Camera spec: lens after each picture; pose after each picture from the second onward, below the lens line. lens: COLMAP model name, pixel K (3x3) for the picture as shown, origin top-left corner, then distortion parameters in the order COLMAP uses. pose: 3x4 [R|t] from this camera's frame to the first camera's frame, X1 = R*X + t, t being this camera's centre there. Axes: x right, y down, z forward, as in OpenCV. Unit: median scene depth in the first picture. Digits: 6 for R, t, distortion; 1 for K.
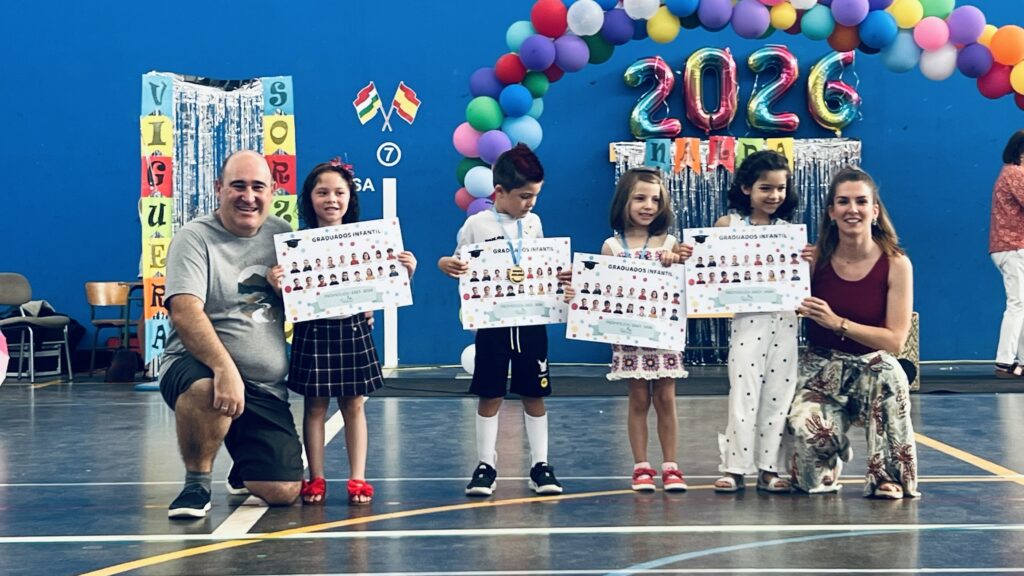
lens RADIAL K [[1946.5, 0, 512.0], [0, 1946.5, 288.0], [0, 0, 1]] dist [0.313474, -1.864161]
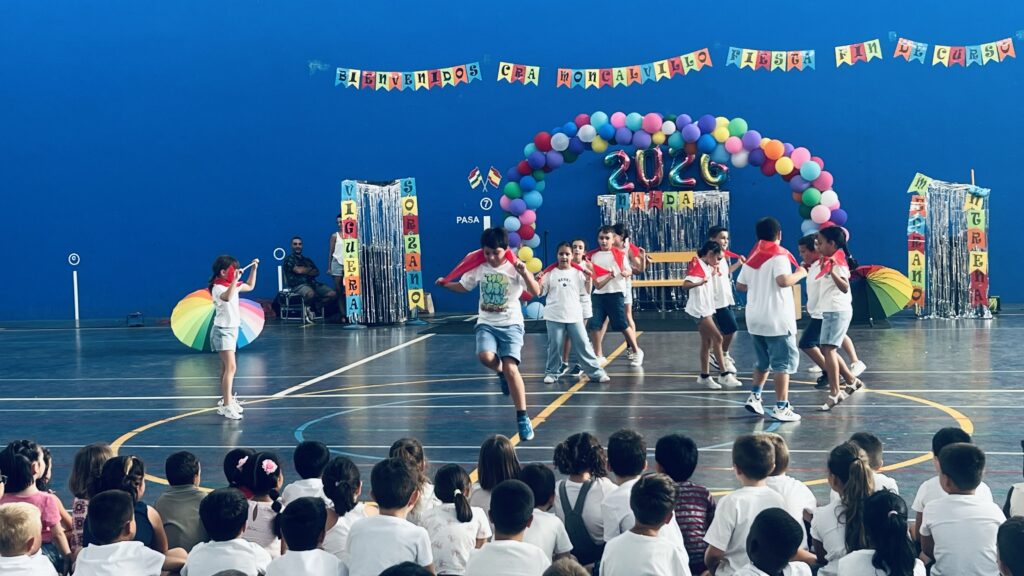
lens RADIAL K [[1429.3, 0, 512.0], [0, 1429.3, 301.2], [0, 0, 1]] dist [0.194190, -0.724606]
pose [[0.981215, -0.008547, -0.192728, 0.268833], [0.019674, 0.998243, 0.055896, -0.057293], [0.191912, -0.058638, 0.979659, -0.457909]]
